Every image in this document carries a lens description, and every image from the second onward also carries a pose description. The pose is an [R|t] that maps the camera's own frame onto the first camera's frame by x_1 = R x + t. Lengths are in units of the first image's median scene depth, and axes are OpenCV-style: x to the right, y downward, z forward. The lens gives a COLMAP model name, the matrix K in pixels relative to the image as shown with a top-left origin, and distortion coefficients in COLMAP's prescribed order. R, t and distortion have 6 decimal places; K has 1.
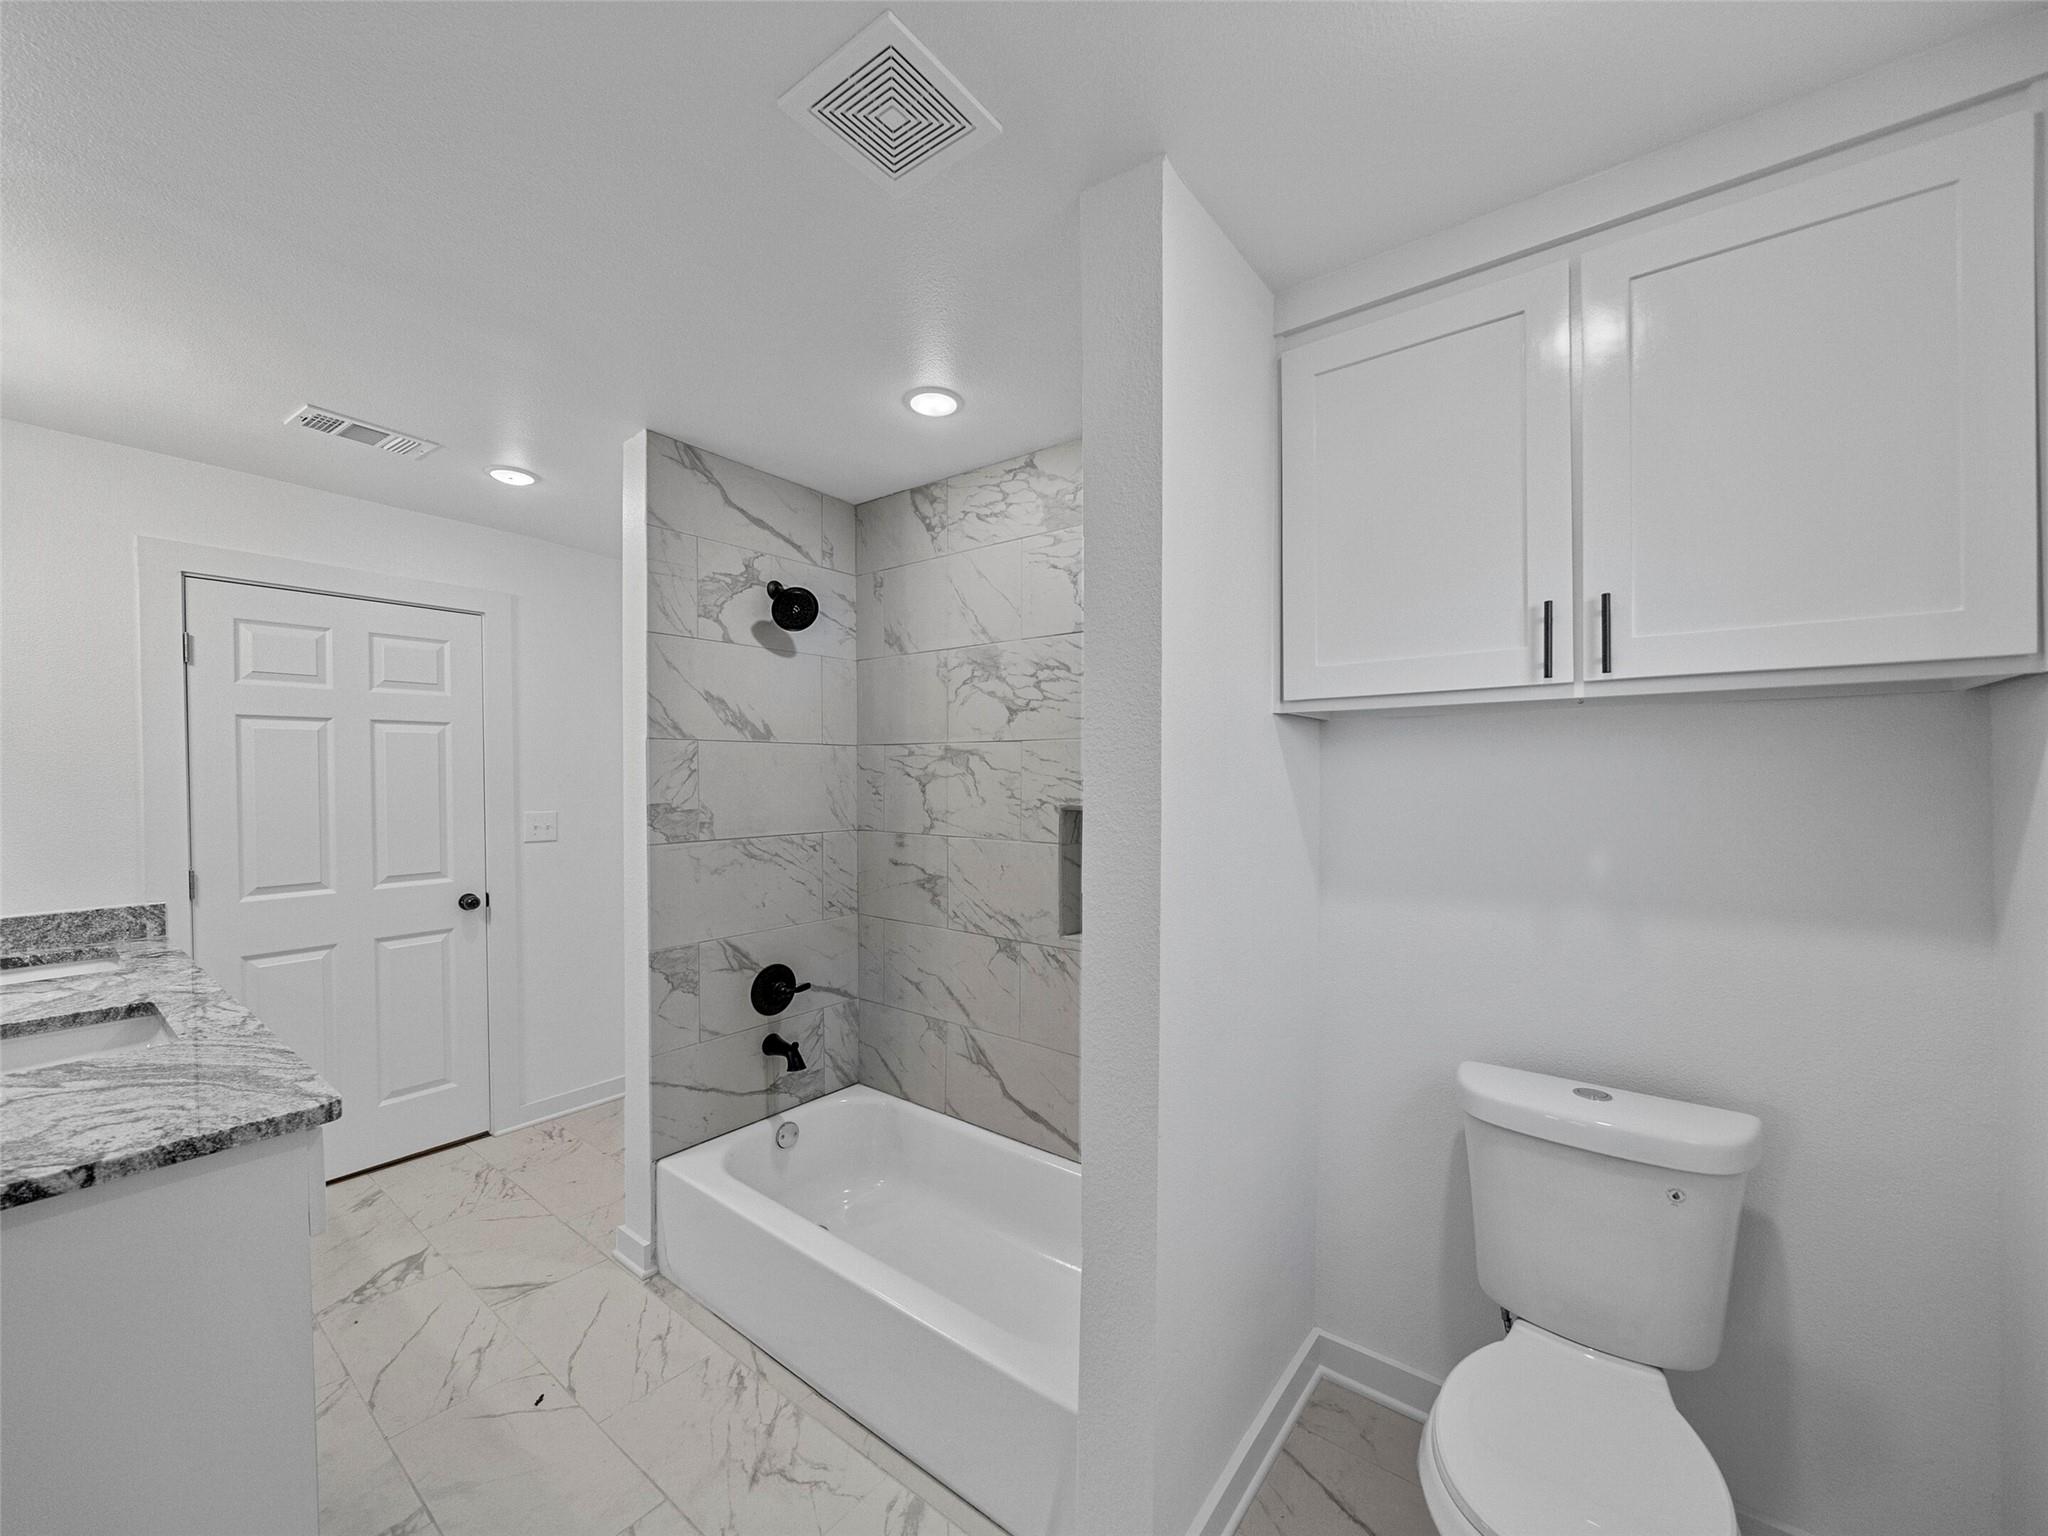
lens RADIAL K [[807.6, 0, 1015.7], [0, 807.6, 788.0], [0, 0, 1]] dist [0.012866, 0.000115]
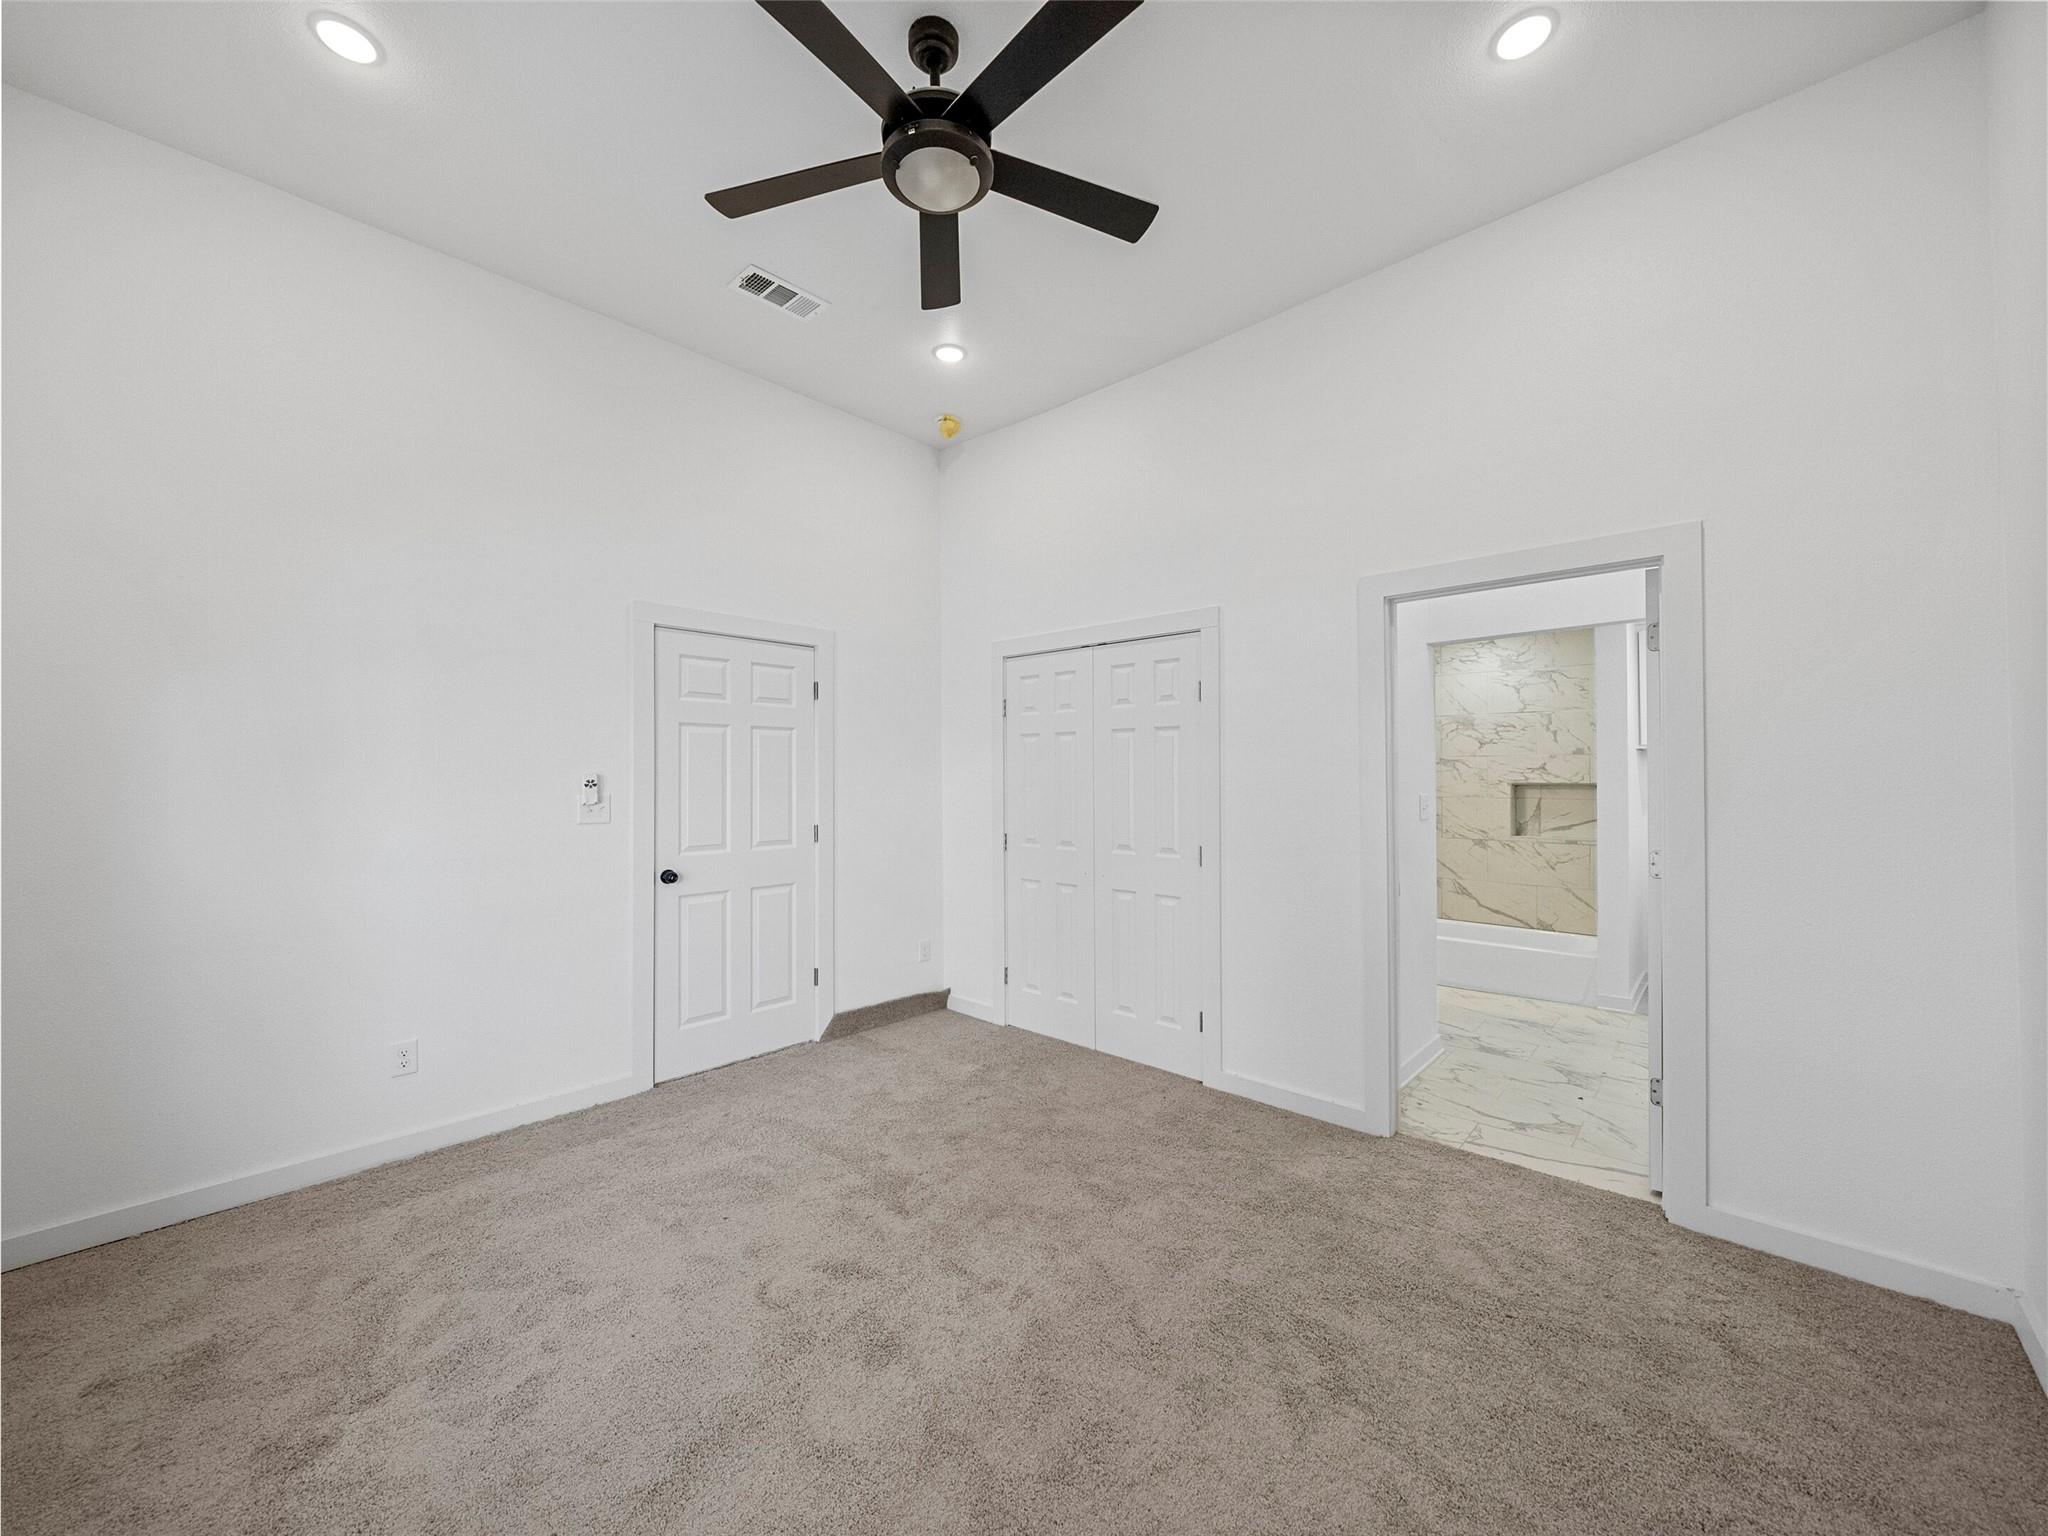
lens RADIAL K [[807.6, 0, 1008.3], [0, 807.6, 763.5], [0, 0, 1]] dist [0.012866, 0.000115]
pose [[0.994779, 0.004069, -0.101968, -1.099679], [-0.006239, 0.999760, -0.020977, 0.021326], [0.101858, 0.021504, 0.994567, -1.456155]]
